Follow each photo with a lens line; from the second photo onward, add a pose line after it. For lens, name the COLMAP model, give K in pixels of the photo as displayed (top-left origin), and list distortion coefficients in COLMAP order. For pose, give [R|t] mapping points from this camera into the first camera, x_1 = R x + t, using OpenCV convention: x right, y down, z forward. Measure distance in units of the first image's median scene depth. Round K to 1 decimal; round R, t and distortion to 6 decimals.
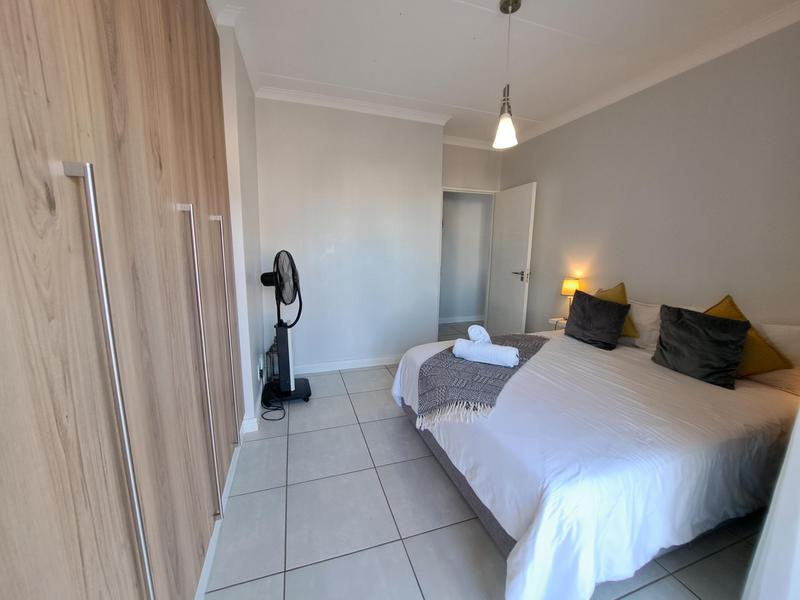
lens RADIAL K [[318.0, 0, 399.9], [0, 318.0, 298.7], [0, 0, 1]] dist [-0.012605, -0.000052]
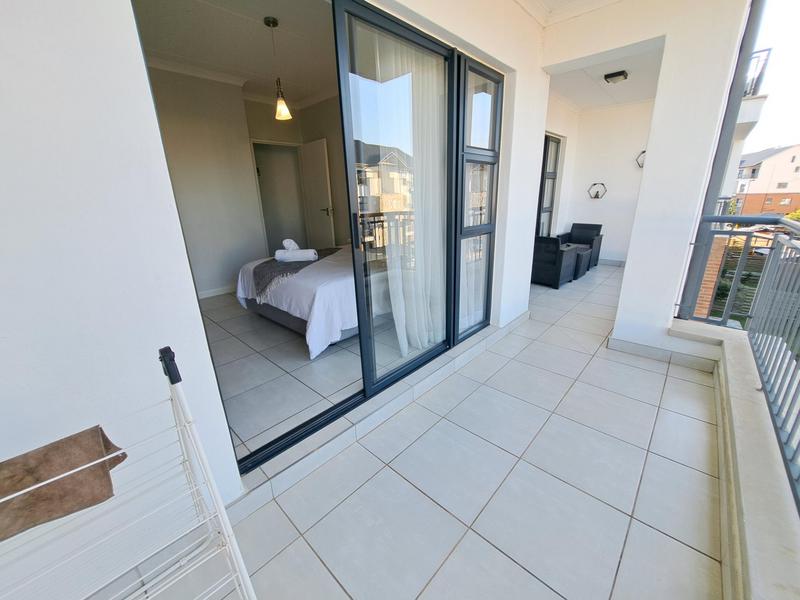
lens RADIAL K [[318.0, 0, 399.9], [0, 318.0, 298.7], [0, 0, 1]] dist [-0.012605, -0.000052]
pose [[0.877368, -0.181502, 0.444164, -0.019136], [0.115127, 0.978285, 0.172352, 0.156512], [-0.465801, -0.100081, 0.879212, -0.617374]]
